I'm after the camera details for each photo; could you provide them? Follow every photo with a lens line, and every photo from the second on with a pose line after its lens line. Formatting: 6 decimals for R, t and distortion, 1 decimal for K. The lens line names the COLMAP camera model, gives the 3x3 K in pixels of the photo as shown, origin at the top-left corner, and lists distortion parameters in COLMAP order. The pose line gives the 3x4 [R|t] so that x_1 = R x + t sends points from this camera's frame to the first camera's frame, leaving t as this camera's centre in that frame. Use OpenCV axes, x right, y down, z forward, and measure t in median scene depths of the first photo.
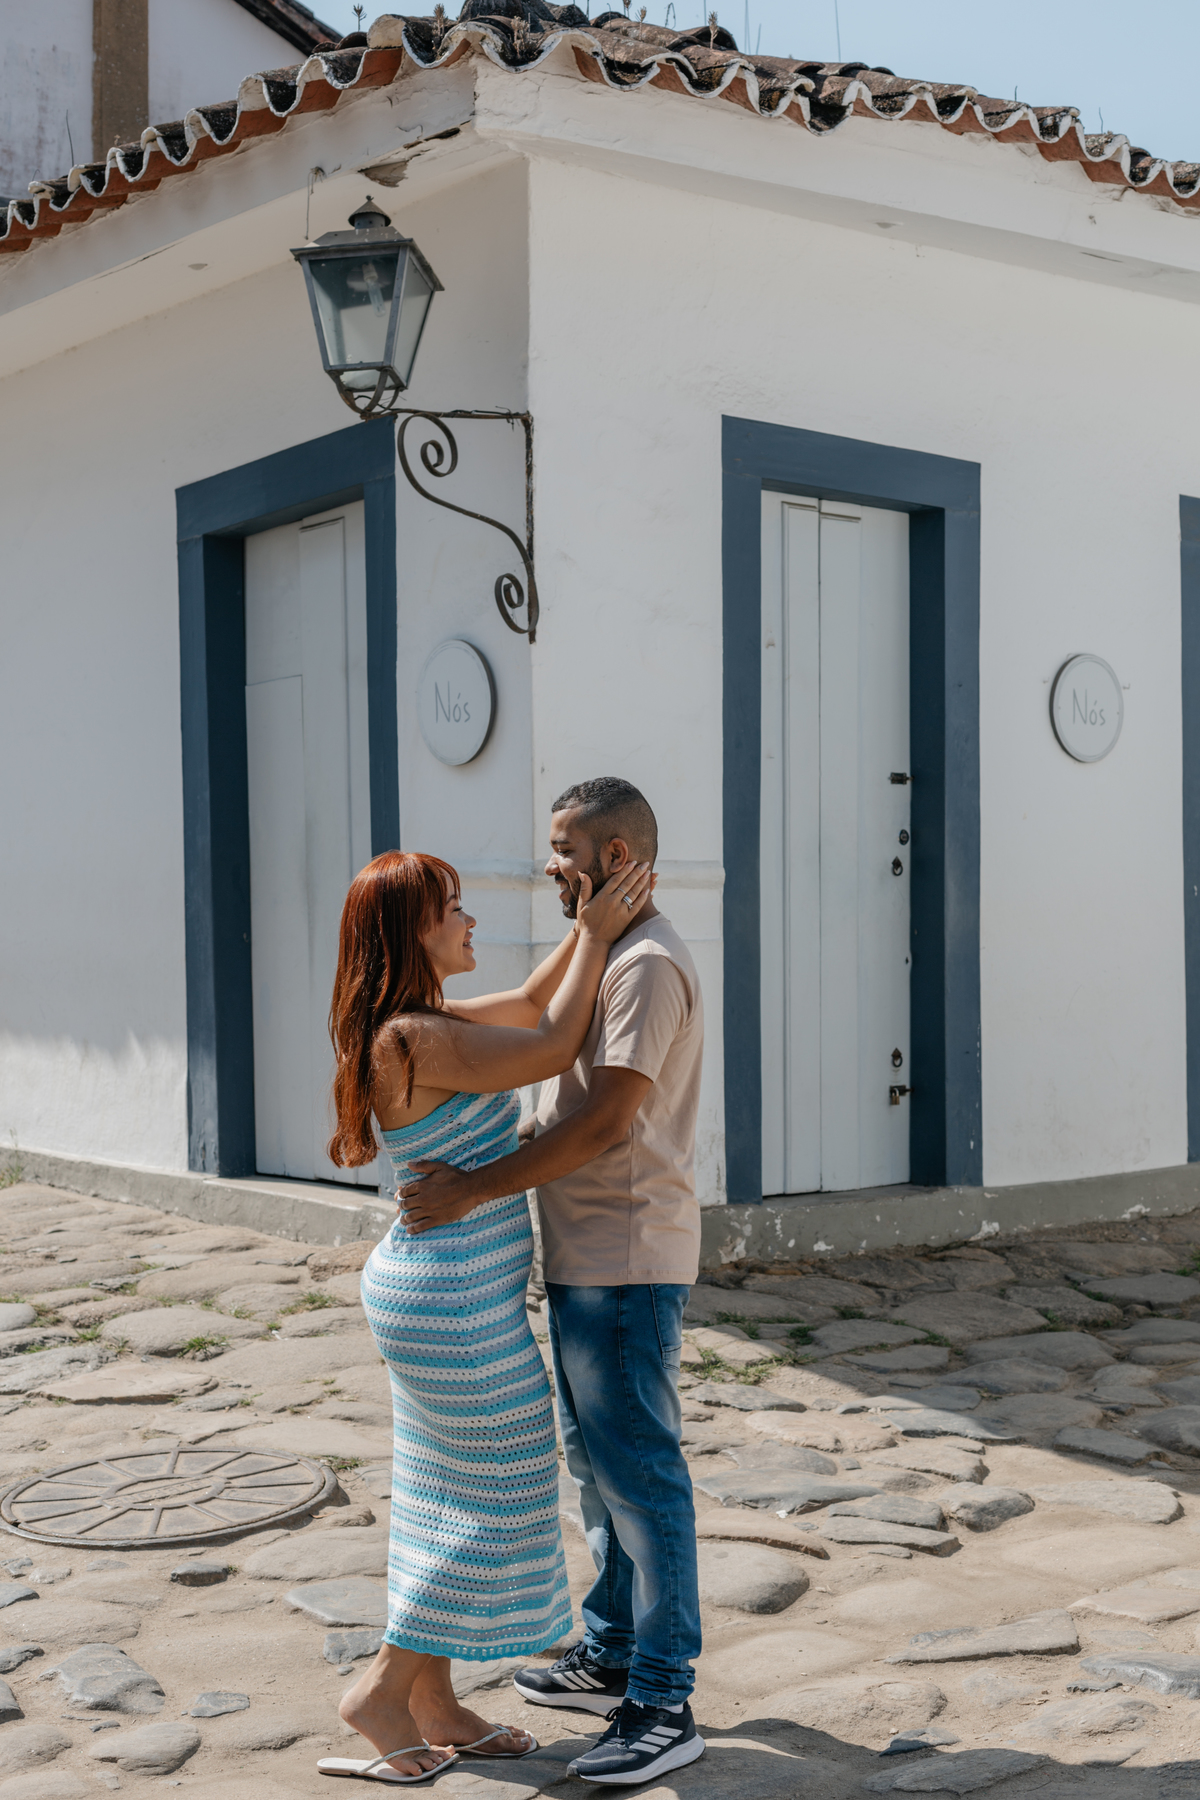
lens RADIAL K [[2782.3, 0, 566.3], [0, 2782.3, 903.1], [0, 0, 1]] dist [0.029505, -0.137668]
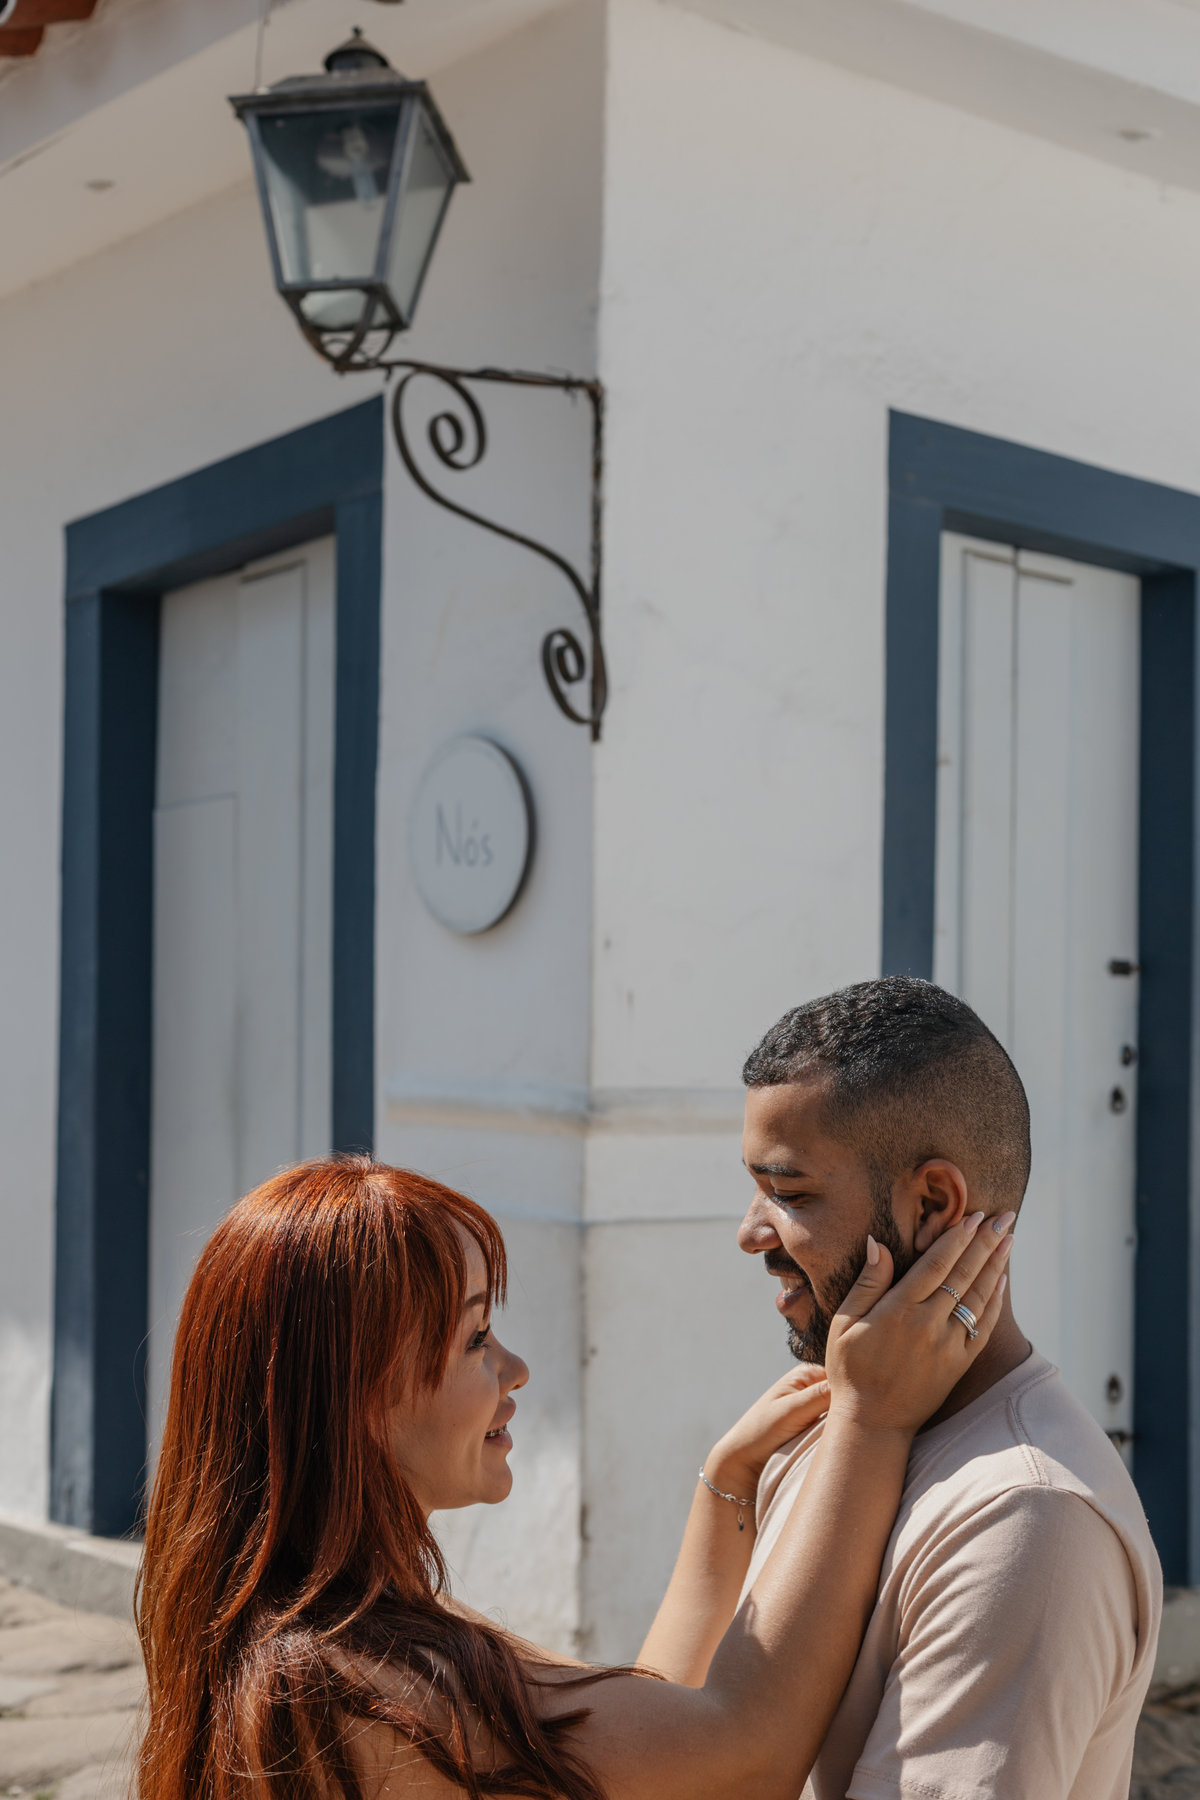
lens RADIAL K [[2690.3, 0, 549.5], [0, 2690.3, 902.1], [0, 0, 1]] dist [0.014134, -0.037329]
pose [[0.999670, 0.024615, 0.007287, -0.026263], [-0.024133, 0.997902, -0.060070, -0.020595], [-0.008751, 0.059874, 0.998168, 0.396053]]
